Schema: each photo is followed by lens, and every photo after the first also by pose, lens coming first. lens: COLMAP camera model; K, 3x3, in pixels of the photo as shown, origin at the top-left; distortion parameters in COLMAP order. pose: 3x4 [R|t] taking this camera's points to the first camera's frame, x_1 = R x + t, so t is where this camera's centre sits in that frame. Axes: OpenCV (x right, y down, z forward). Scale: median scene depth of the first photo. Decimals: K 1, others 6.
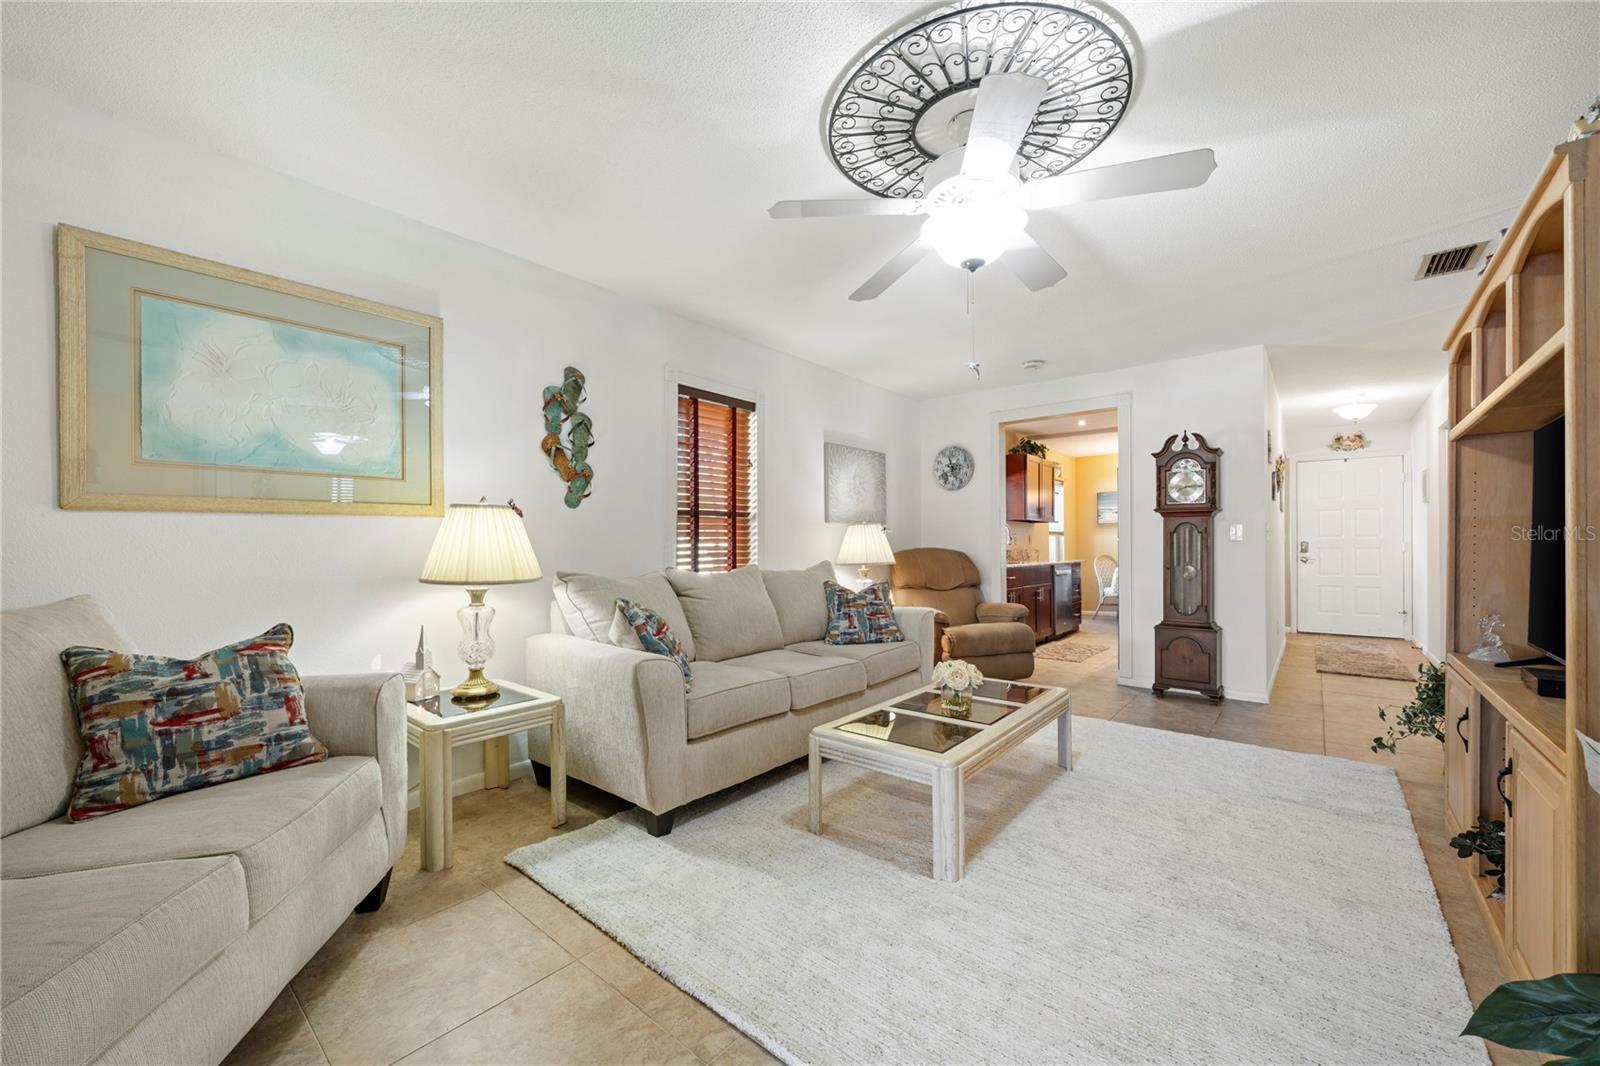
lens RADIAL K [[618.7, 0, 802.1], [0, 618.7, 544.6], [0, 0, 1]] dist [-0.004443, -0.000580]
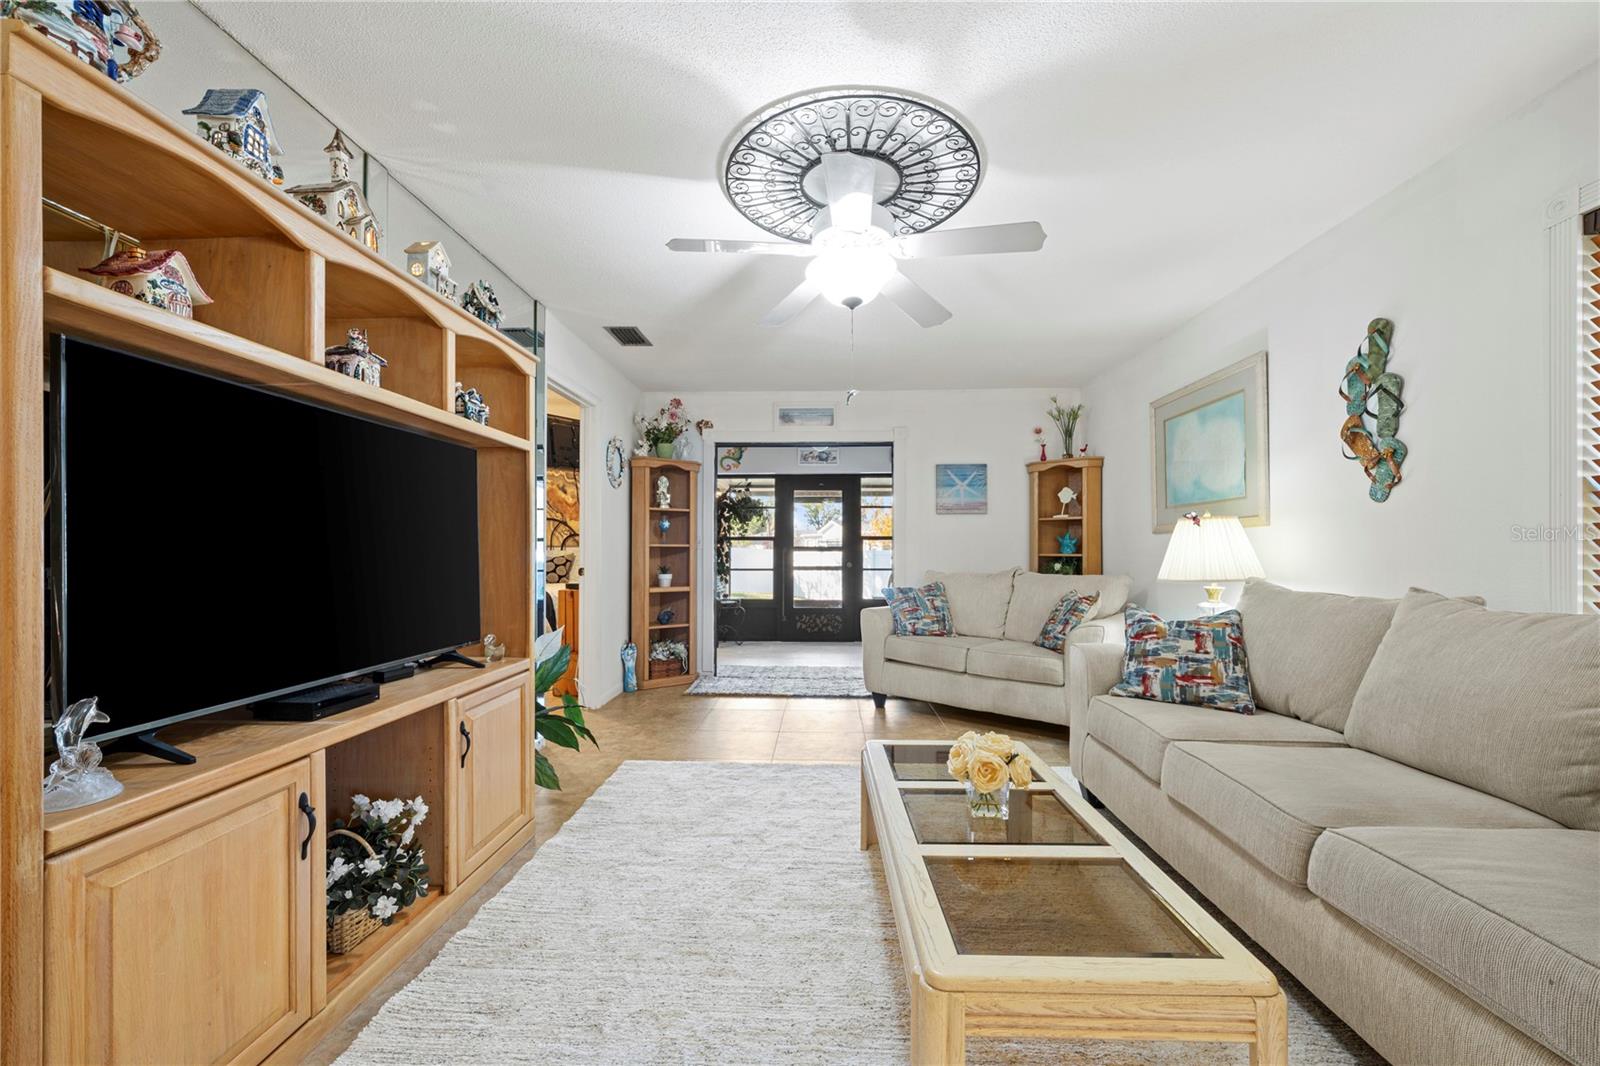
lens RADIAL K [[634.2, 0, 801.3], [0, 634.2, 543.8], [0, 0, 1]] dist [-0.001241, -0.000082]
pose [[-0.794305, -0.002740, -0.607513, 0.511038], [0.004315, 0.999939, -0.010151, -0.001624], [0.607503, -0.010684, -0.794245, 0.897039]]
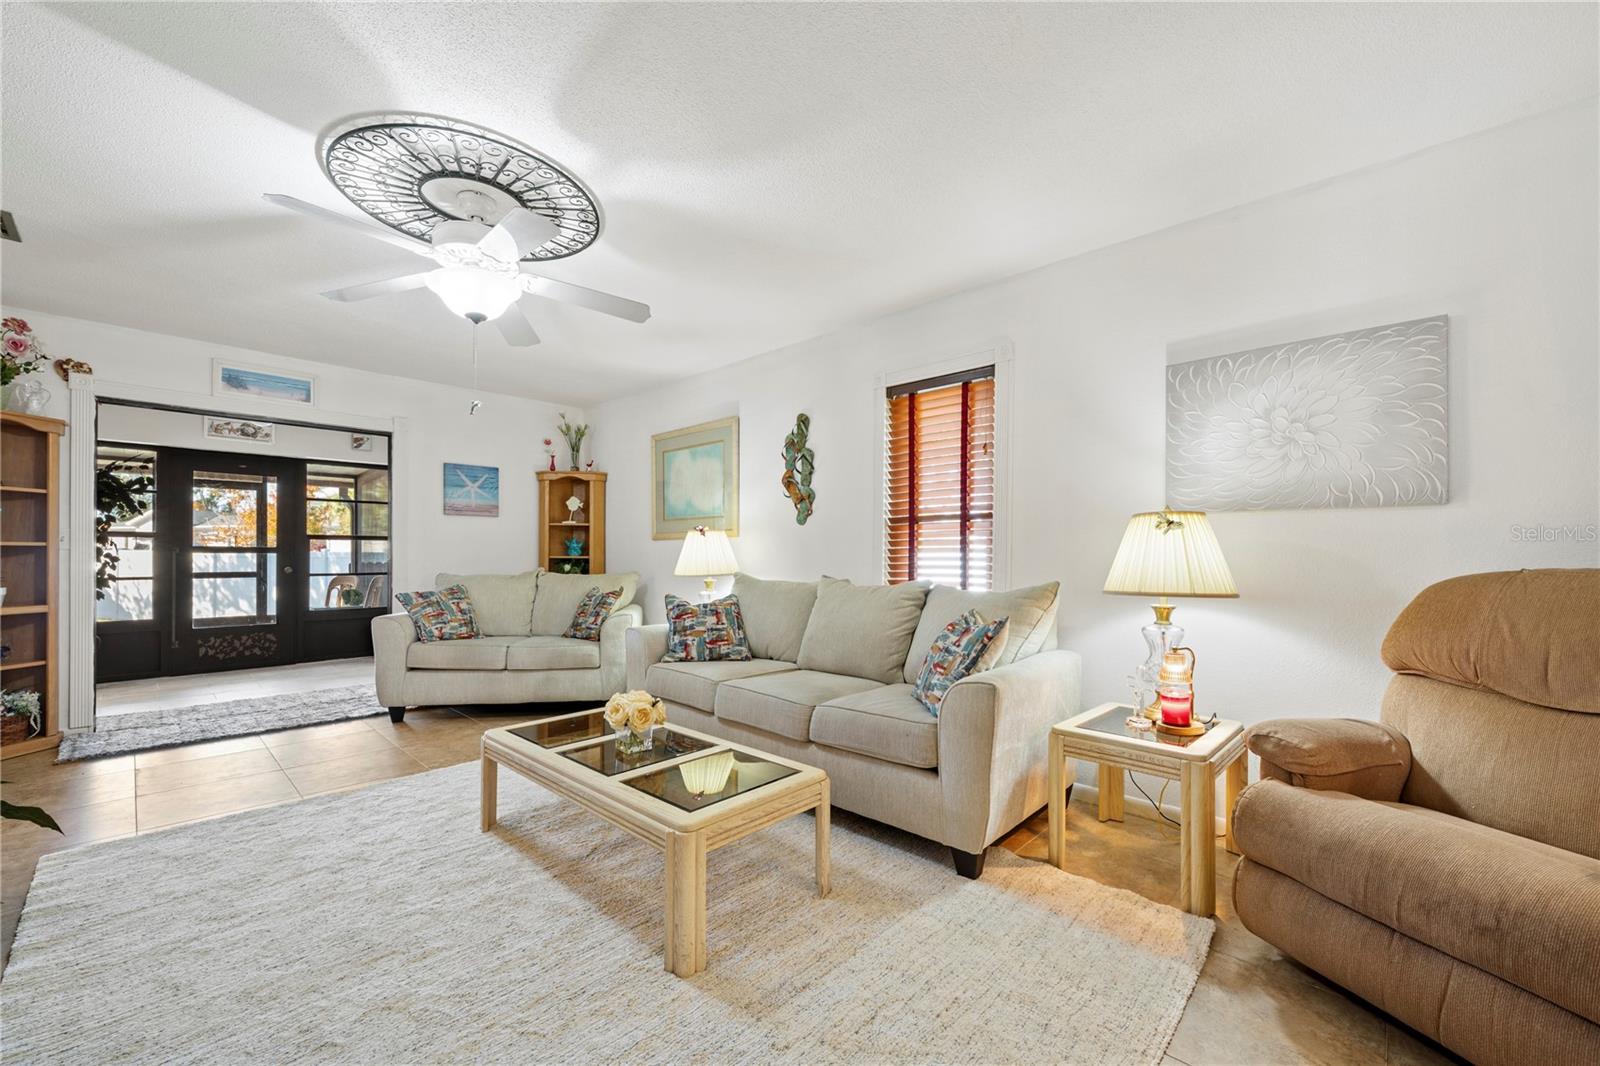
lens RADIAL K [[634.2, 0, 810.5], [0, 634.2, 554.7], [0, 0, 1]] dist [-0.001241, -0.000082]
pose [[-0.059373, 0.005264, -0.998222, 0.703520], [-0.001243, 0.999985, 0.005347, -0.003445], [0.998235, 0.001558, -0.059365, 0.827877]]
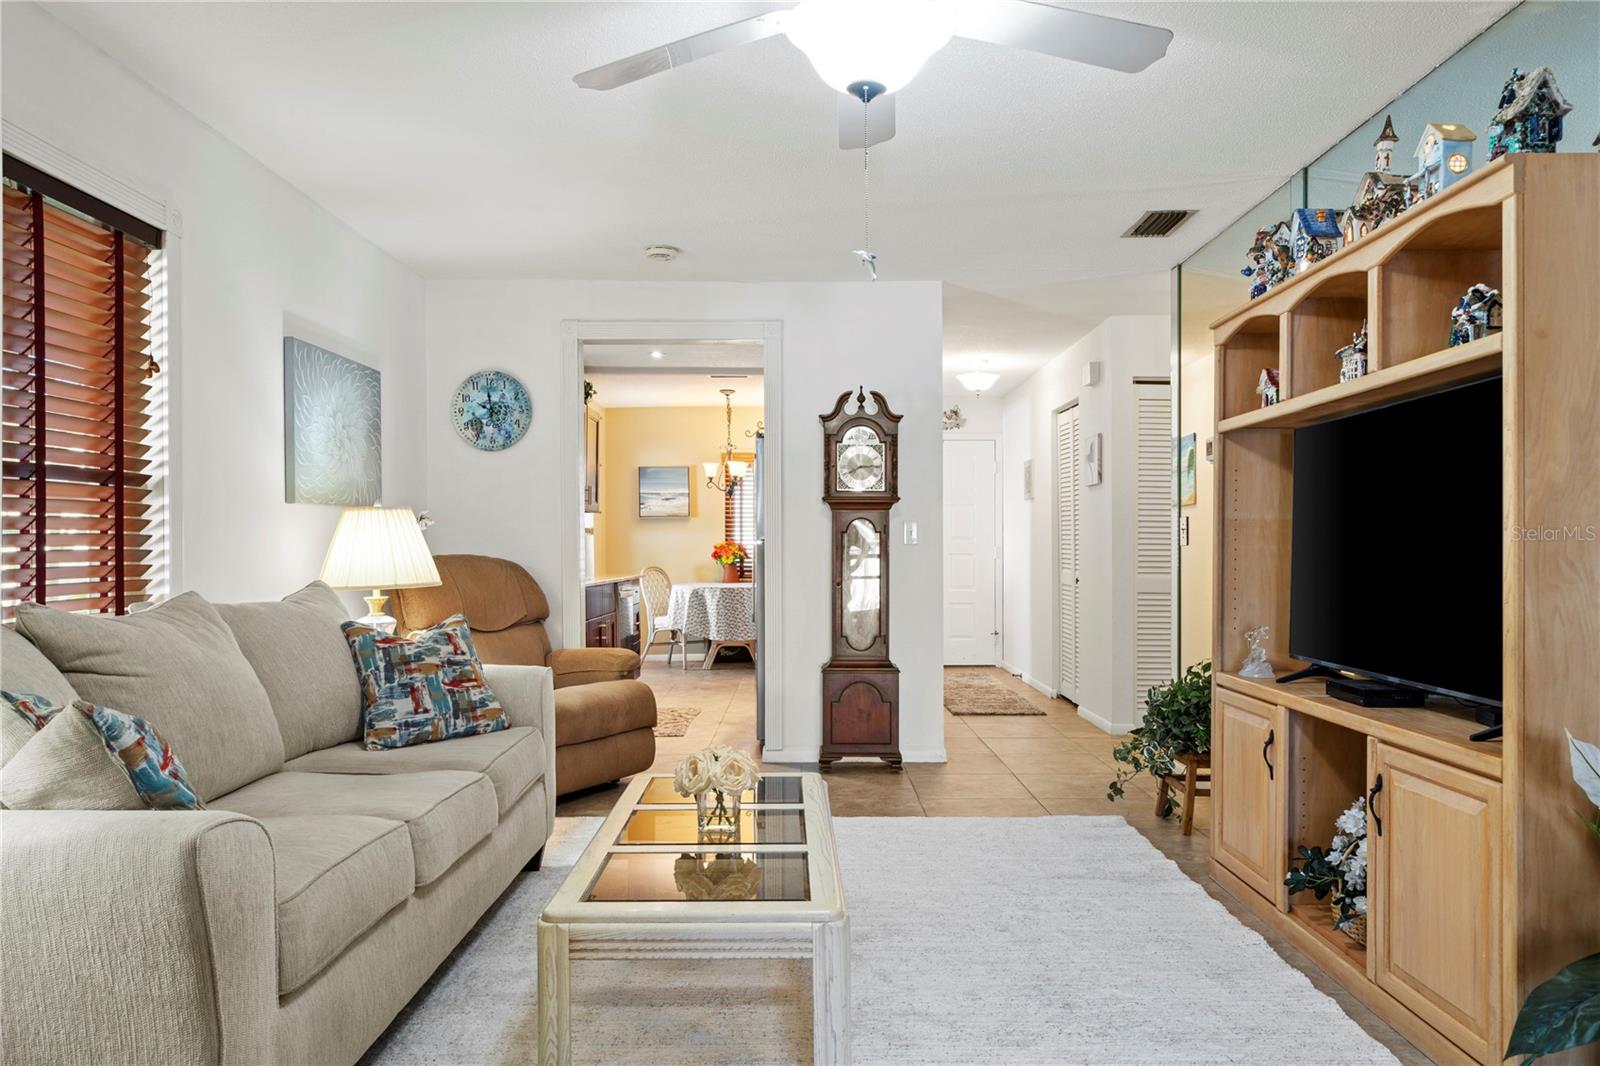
lens RADIAL K [[1080.8, 0, 808.0], [0, 1080.8, 549.6], [0, 0, 1]] dist [0.000510, 0.001403]
pose [[0.766732, 0.001762, 0.641965, -0.220052], [-0.001999, 0.999998, -0.000357, 0.000900], [-0.641965, -0.001010, 0.766734, 0.103713]]
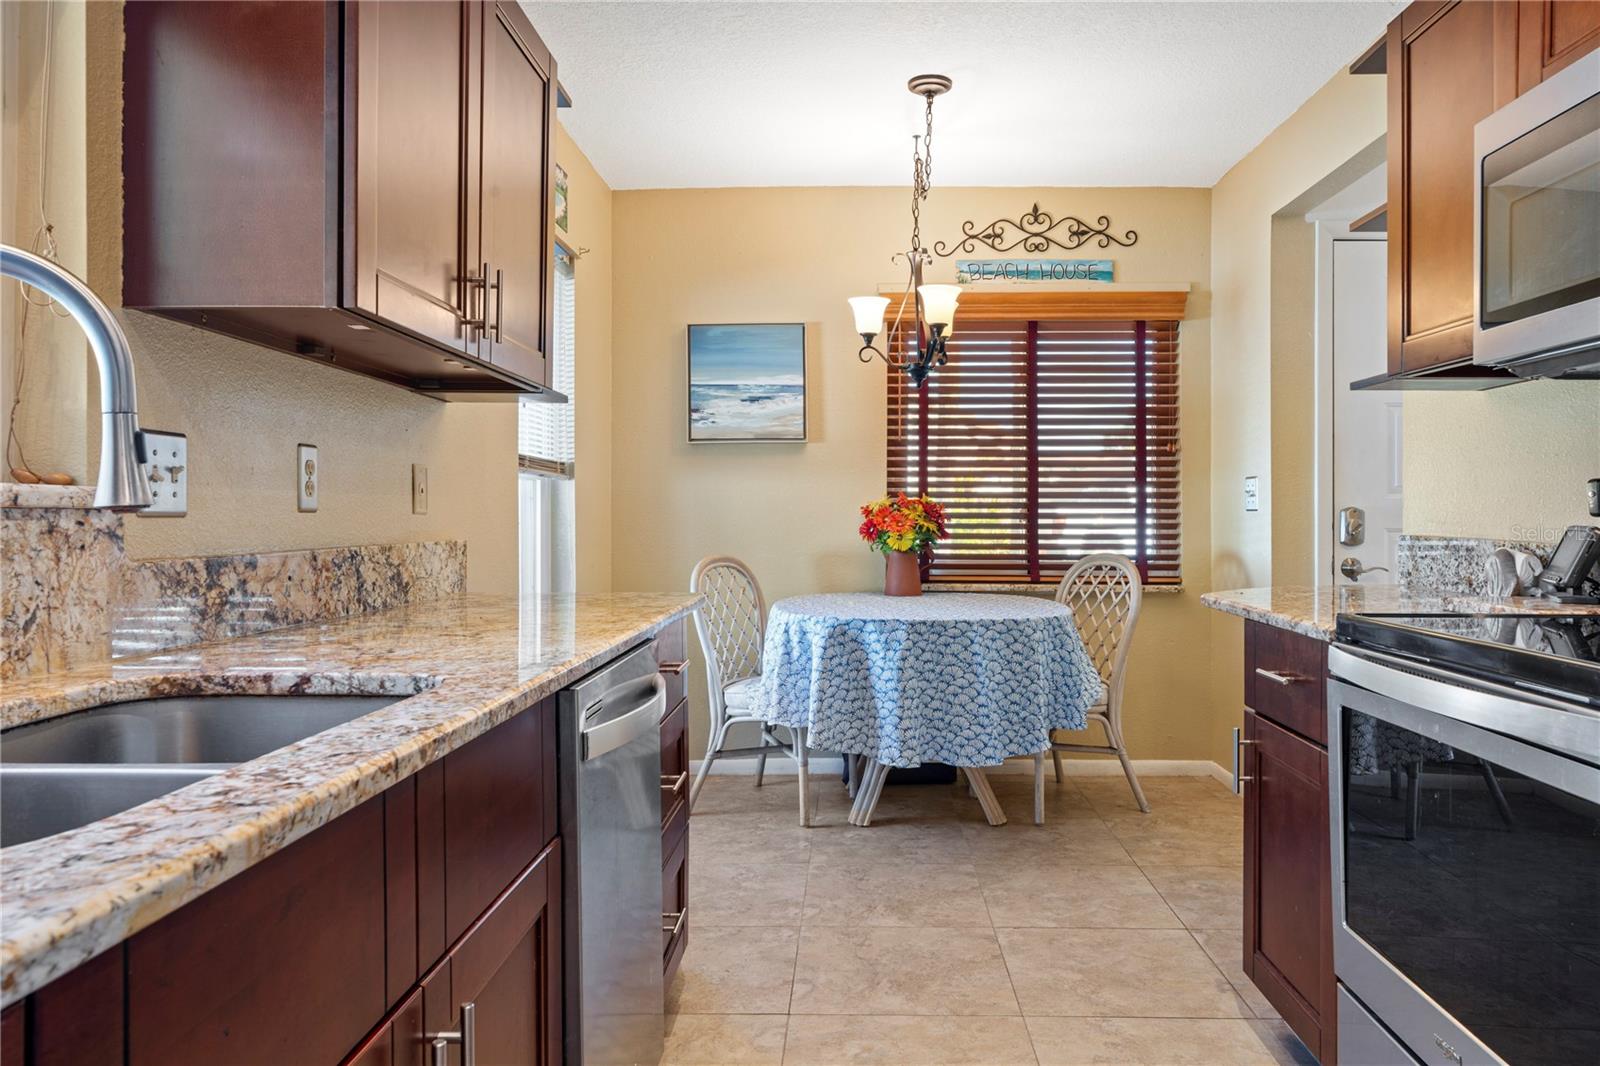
lens RADIAL K [[1080.8, 0, 833.6], [0, 1080.8, 503.5], [0, 0, 1]] dist [0.000510, 0.001403]
pose [[0.783568, 0.011674, 0.621196, 0.531933], [-0.005334, 0.999913, -0.012063, 0.000660], [-0.621283, 0.006138, 0.783562, 1.342957]]
